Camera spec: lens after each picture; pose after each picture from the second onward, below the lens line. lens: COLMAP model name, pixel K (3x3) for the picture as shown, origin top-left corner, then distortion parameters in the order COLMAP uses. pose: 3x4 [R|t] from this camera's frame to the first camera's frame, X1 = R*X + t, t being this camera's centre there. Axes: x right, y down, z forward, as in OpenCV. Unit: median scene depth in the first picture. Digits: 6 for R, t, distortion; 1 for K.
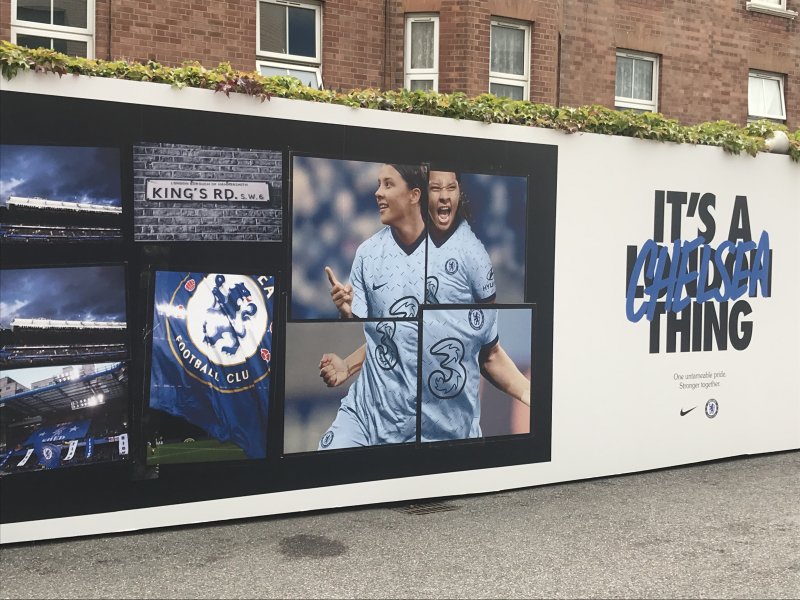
lens RADIAL K [[1185.2, 0, 399.4], [0, 1185.2, 298.5], [0, 0, 1]] dist [0.035241, 0.000000]
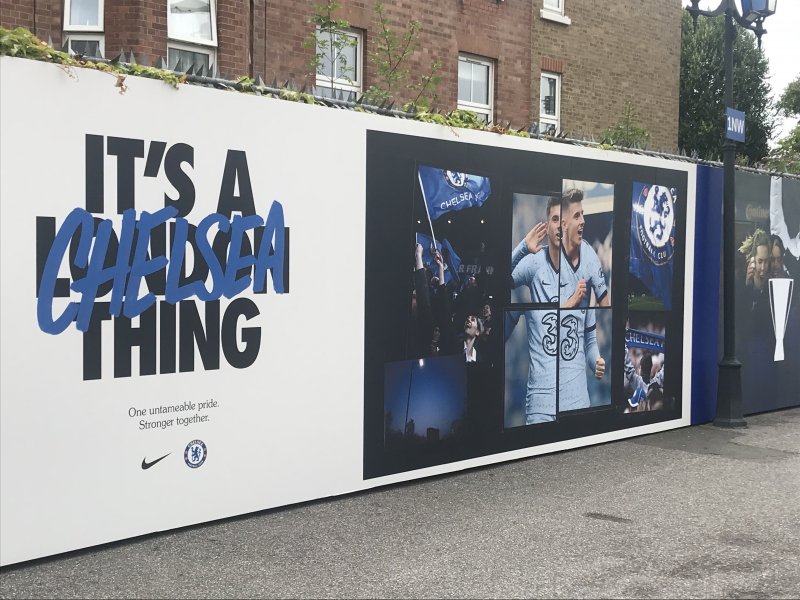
lens RADIAL K [[1185.2, 0, 401.0], [0, 1185.2, 299.2], [0, 0, 1]] dist [0.035241, 0.000000]
pose [[0.965352, -0.016491, 0.260430, 0.201468], [0.016406, 0.999862, 0.002498, 0.002063], [-0.260435, 0.001862, 0.965490, 0.299631]]
